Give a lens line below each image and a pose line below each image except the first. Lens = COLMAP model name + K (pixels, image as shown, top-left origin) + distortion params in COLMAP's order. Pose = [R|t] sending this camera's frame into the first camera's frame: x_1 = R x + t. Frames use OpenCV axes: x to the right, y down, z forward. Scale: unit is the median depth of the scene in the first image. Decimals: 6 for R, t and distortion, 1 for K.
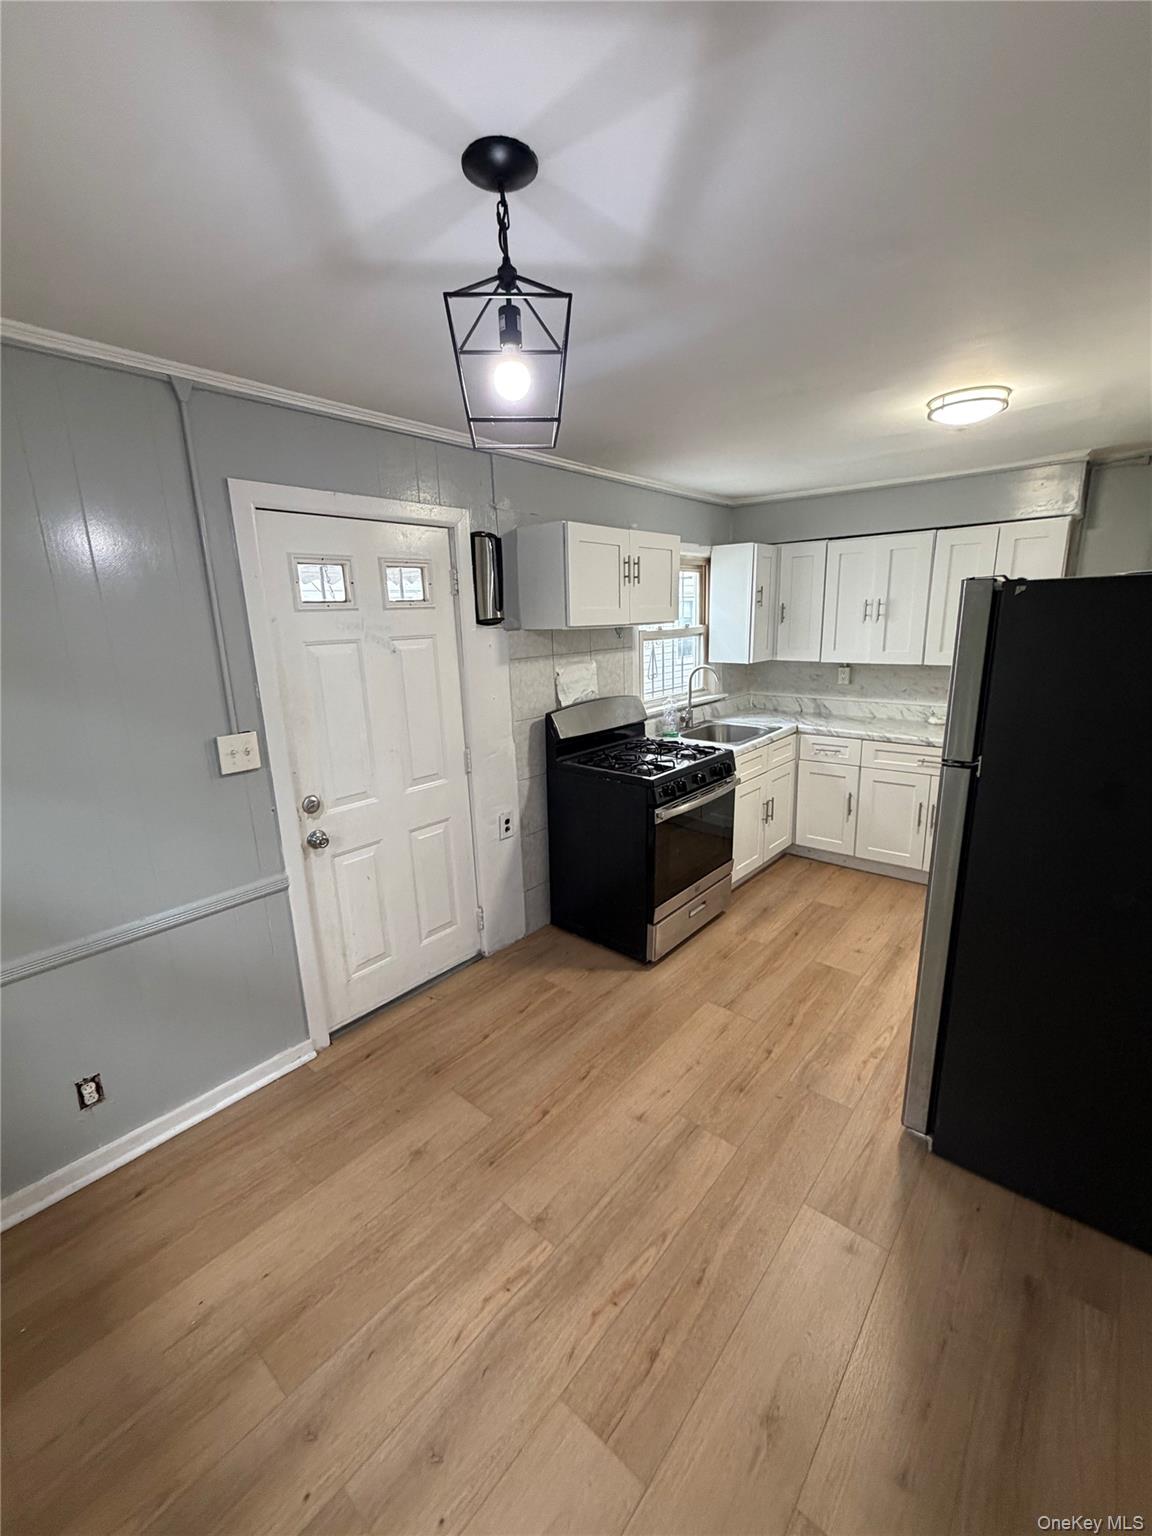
lens RADIAL K [[611.7, 0, 576.7], [0, 611.7, 760.0], [0, 0, 1]] dist [0.000228, 0.000201]
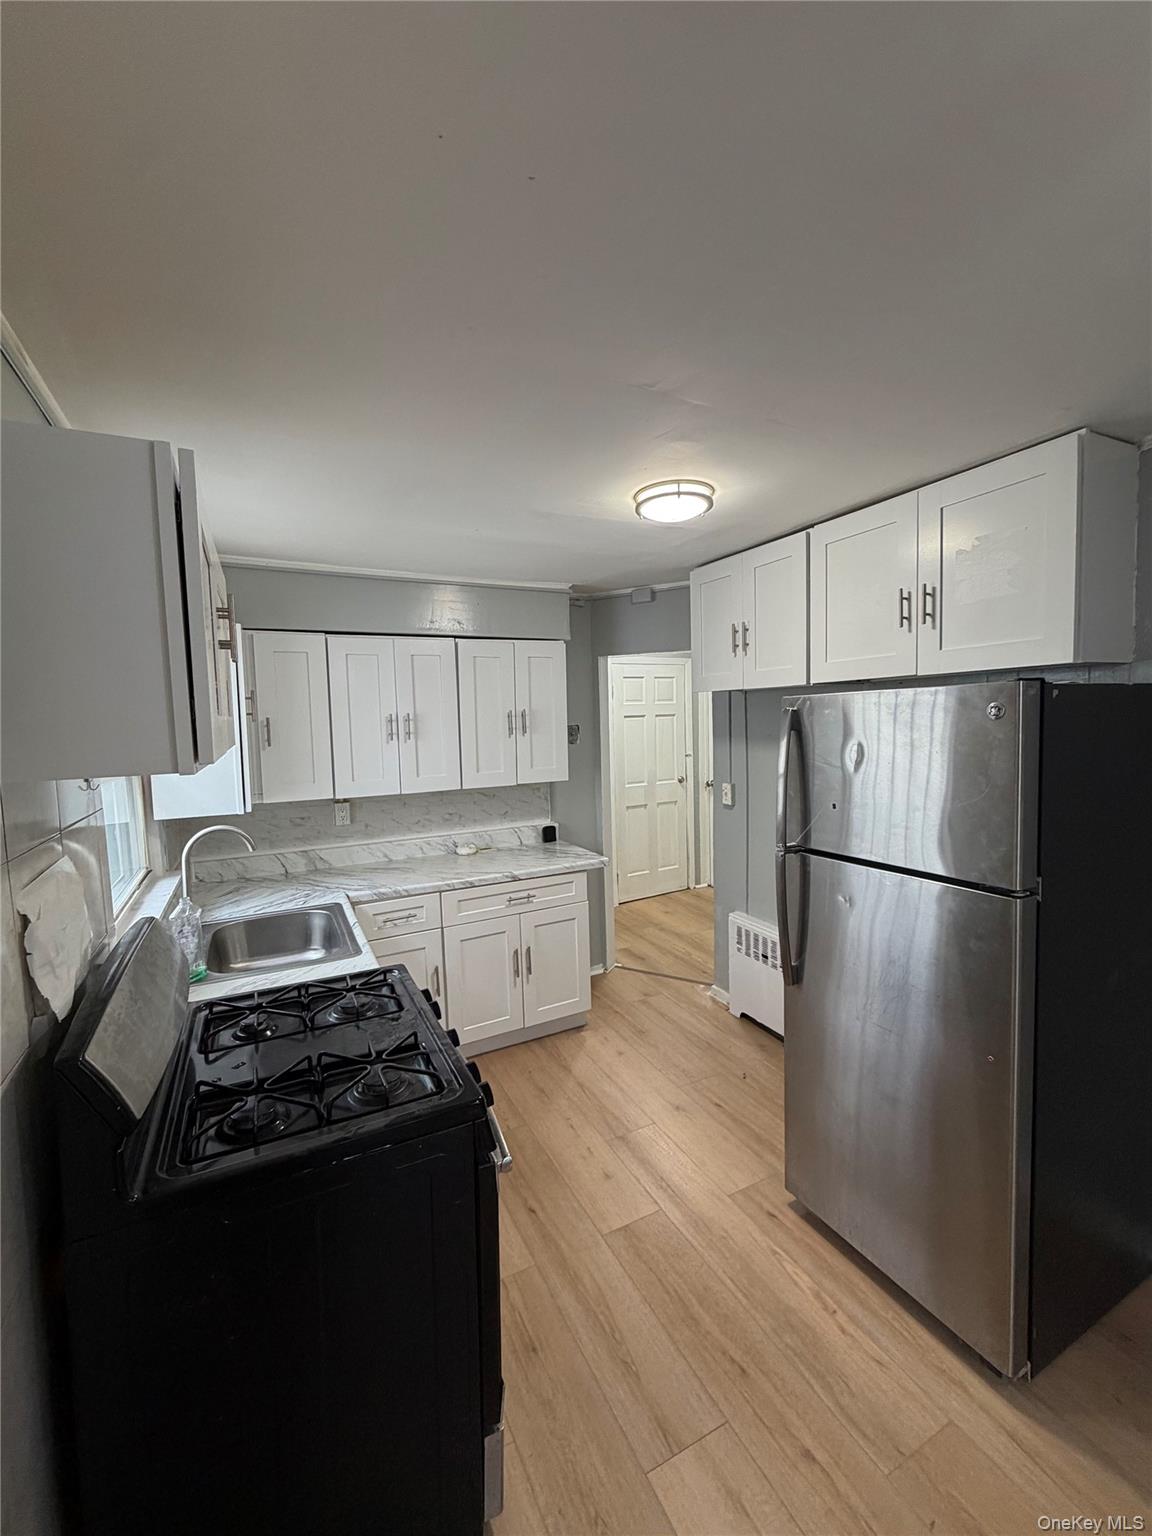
lens RADIAL K [[626.3, 0, 576.0], [0, 626.3, 768.0], [0, 0, 1]] dist [-0.000684, 0.000132]
pose [[0.386472, -0.056272, 0.920583, -0.171051], [0.226815, 0.973283, -0.035726, -0.114519], [-0.893977, 0.222609, 0.388910, 0.500015]]
